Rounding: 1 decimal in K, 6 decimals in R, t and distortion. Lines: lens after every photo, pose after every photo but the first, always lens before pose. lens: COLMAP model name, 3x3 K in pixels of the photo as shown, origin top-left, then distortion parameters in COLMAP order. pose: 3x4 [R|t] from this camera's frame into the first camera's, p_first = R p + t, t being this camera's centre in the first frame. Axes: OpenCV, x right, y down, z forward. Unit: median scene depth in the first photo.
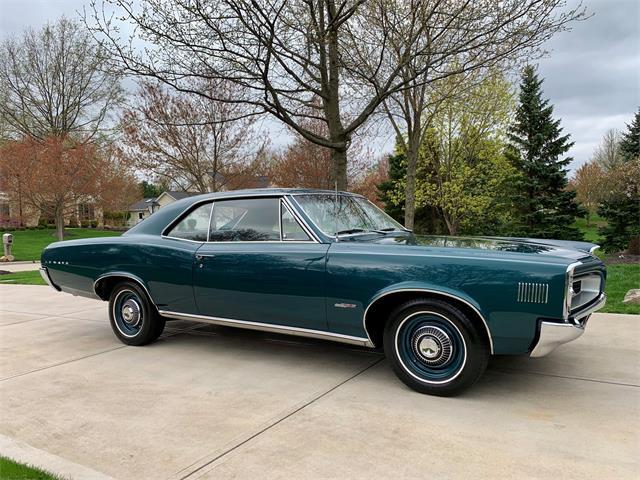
lens RADIAL K [[488.5, 0, 311.4], [0, 488.5, 239.8], [0, 0, 1]] dist [0.023661, -0.021018]
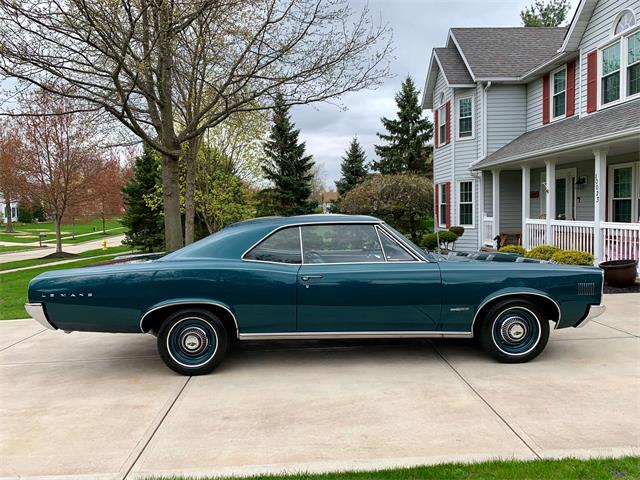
lens RADIAL K [[488.5, 0, 313.0], [0, 488.5, 244.0], [0, 0, 1]] dist [0.023661, -0.021018]
pose [[0.820925, -0.021107, 0.570646, -0.809186], [0.018418, 0.999775, 0.010484, -0.051384], [-0.570739, 0.001904, 0.821129, 0.099723]]
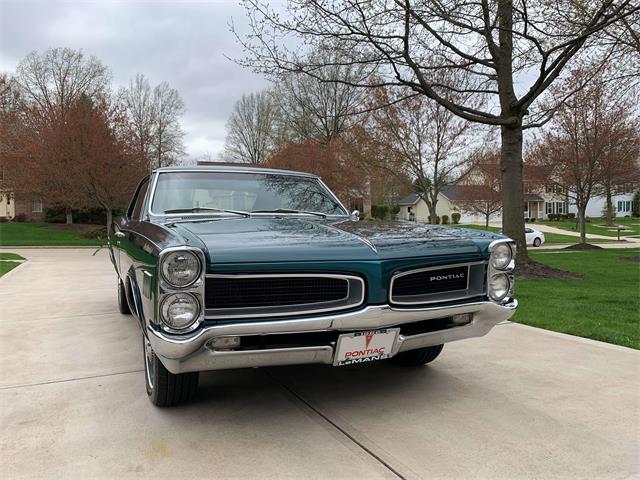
lens RADIAL K [[488.5, 0, 308.5], [0, 488.5, 239.1], [0, 0, 1]] dist [0.023661, -0.021018]
pose [[0.838434, 0.041623, -0.543411, 0.677373], [-0.036535, 0.999129, 0.020158, 0.009163], [0.543776, 0.002952, 0.839225, 0.323525]]
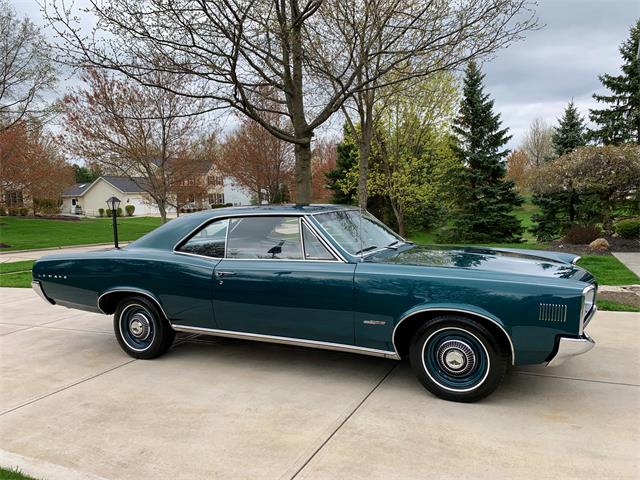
lens RADIAL K [[488.5, 0, 312.2], [0, 488.5, 239.0], [0, 0, 1]] dist [0.023661, -0.021018]
pose [[0.992211, -0.013971, 0.123781, -0.156902], [0.009996, 0.999416, 0.032675, -0.068359], [-0.124165, -0.031183, 0.991771, -0.039315]]
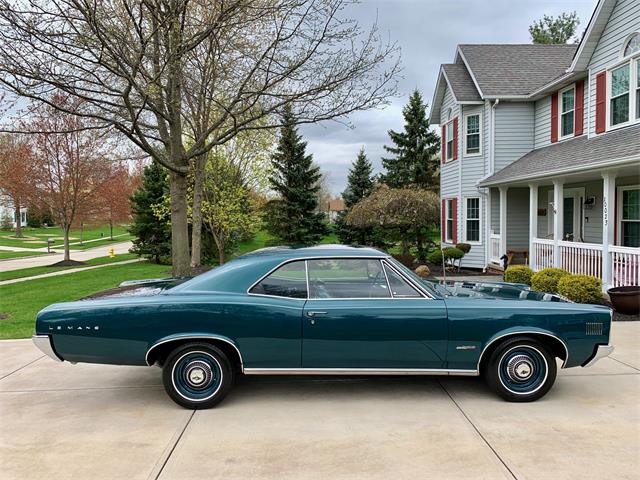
lens RADIAL K [[488.5, 0, 311.5], [0, 488.5, 242.6], [0, 0, 1]] dist [0.023661, -0.021018]
pose [[0.829510, -0.001023, 0.558491, -0.810183], [0.005410, 0.999966, -0.006204, -0.113969], [-0.558466, 0.008167, 0.829487, 0.098348]]
